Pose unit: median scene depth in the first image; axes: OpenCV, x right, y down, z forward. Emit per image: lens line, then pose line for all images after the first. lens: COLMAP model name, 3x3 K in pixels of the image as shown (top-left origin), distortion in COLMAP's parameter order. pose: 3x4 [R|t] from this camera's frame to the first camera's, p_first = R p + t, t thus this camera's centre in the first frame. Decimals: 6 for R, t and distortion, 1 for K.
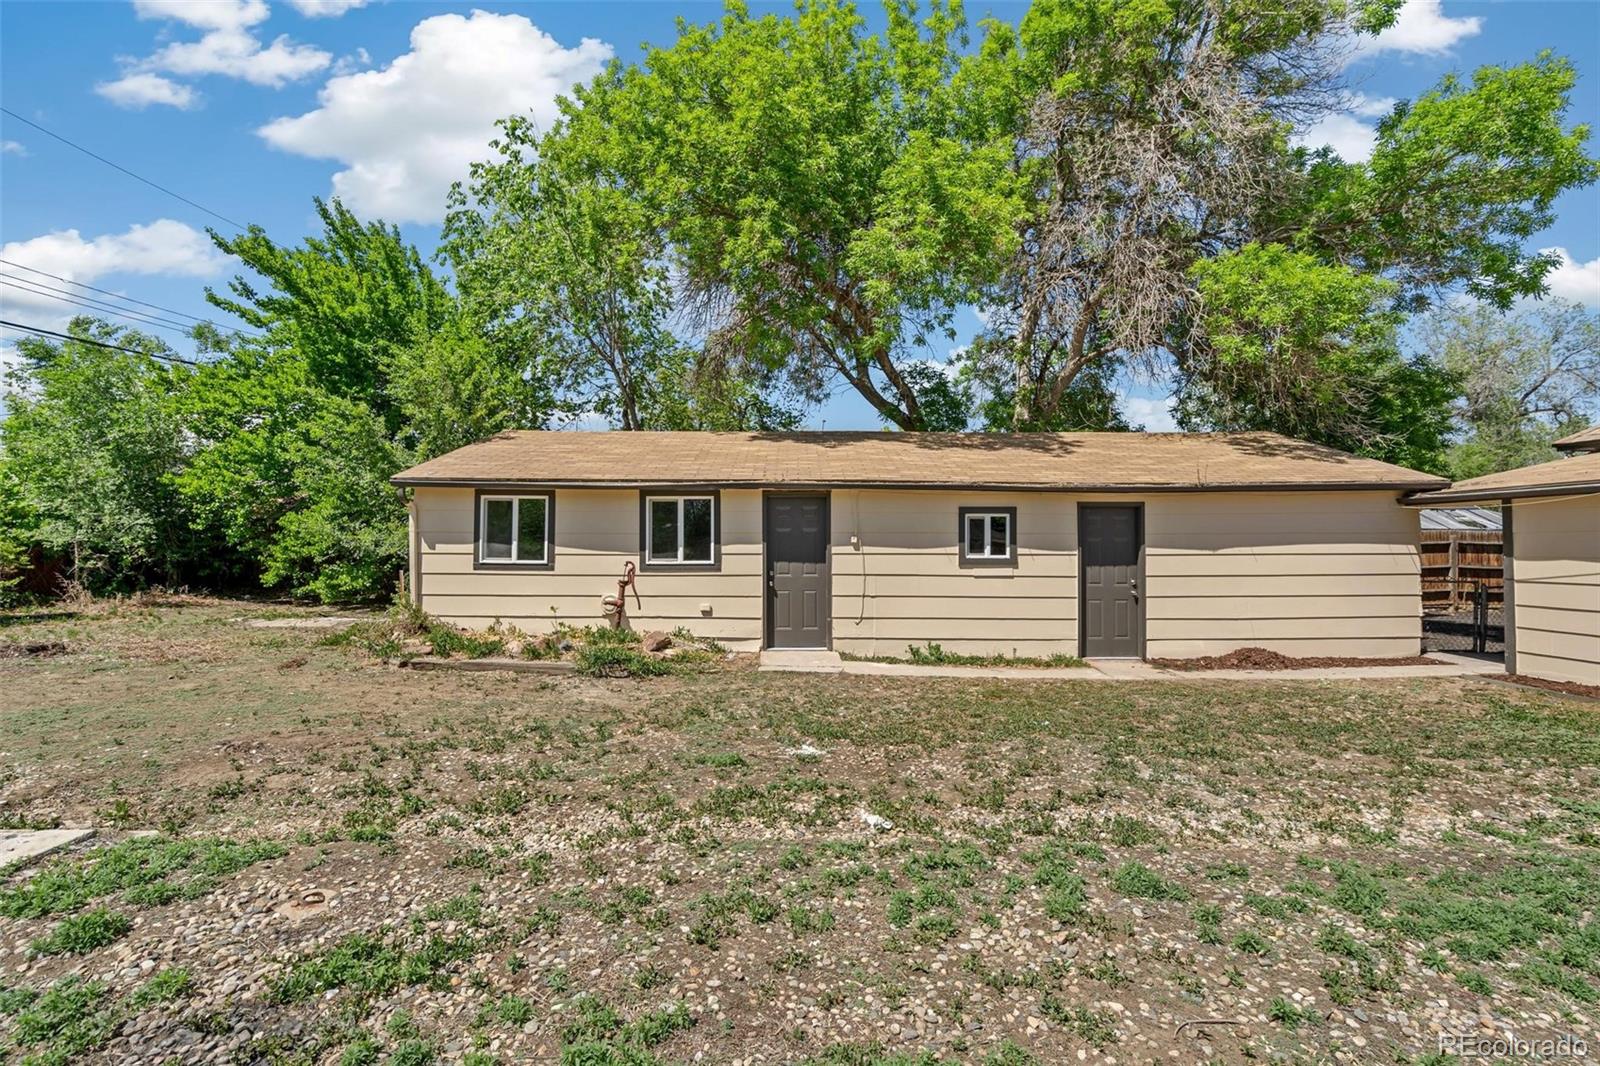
lens RADIAL K [[701.9, 0, 800.0], [0, 701.9, 533.0], [0, 0, 1]] dist [0.001966, 0.000240]
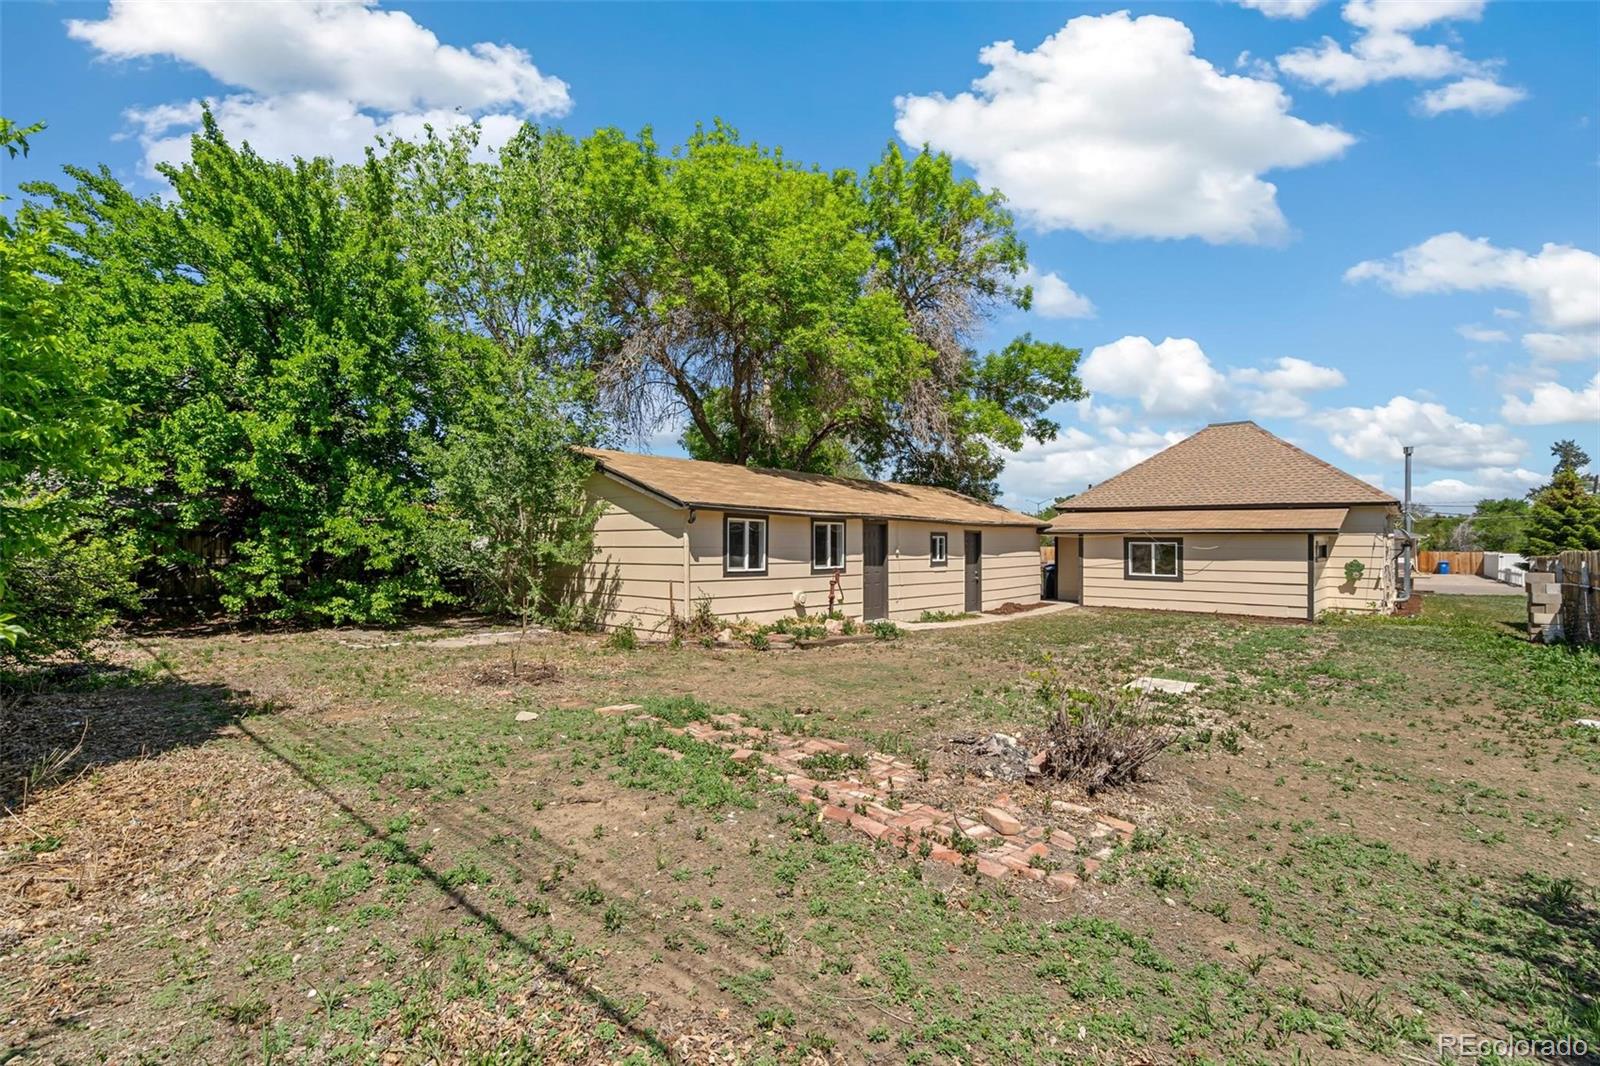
lens RADIAL K [[726.8, 0, 805.0], [0, 726.8, 566.9], [0, 0, 1]] dist [-0.000220, 0.000065]
pose [[0.674024, -0.022712, 0.738361, -1.322670], [-0.000516, 0.999513, 0.031216, -0.006909], [-0.738710, -0.021421, 0.673683, 0.011572]]
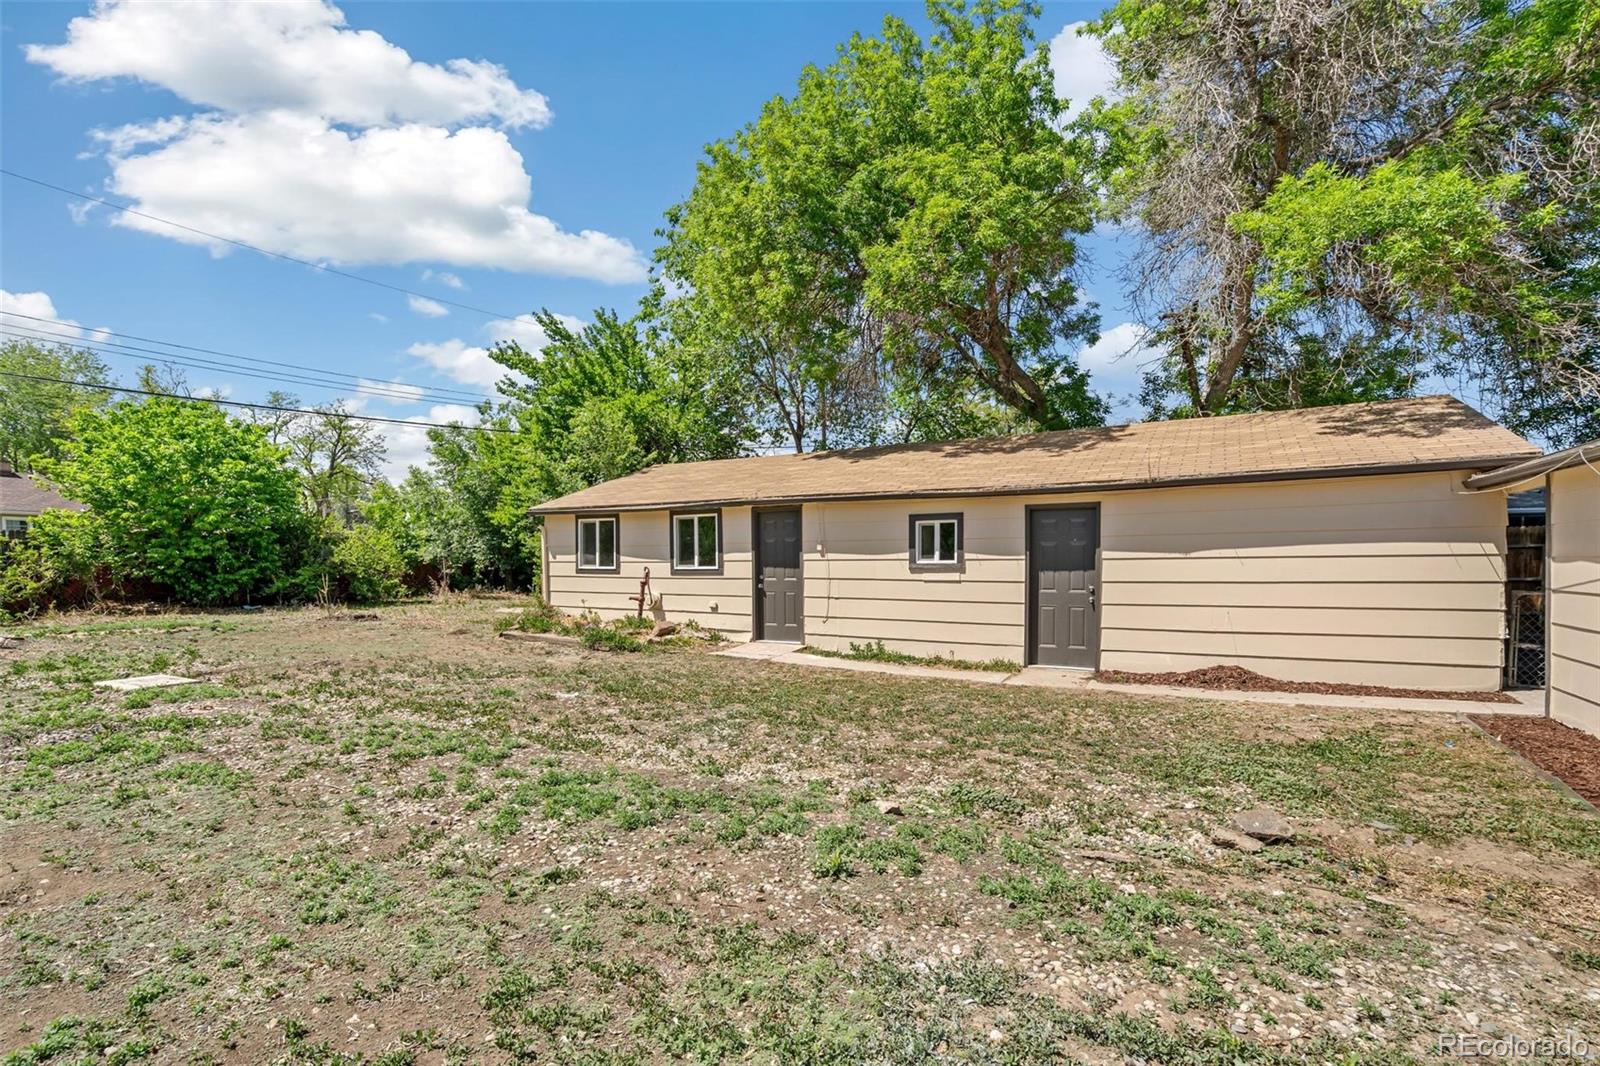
lens RADIAL K [[726.8, 0, 805.0], [0, 726.8, 566.9], [0, 0, 1]] dist [-0.000220, 0.000065]
pose [[0.873478, -0.002396, -0.486857, 0.621528], [0.018462, 0.999432, 0.028206, 0.007420], [0.486513, -0.033625, 0.873026, -0.028615]]
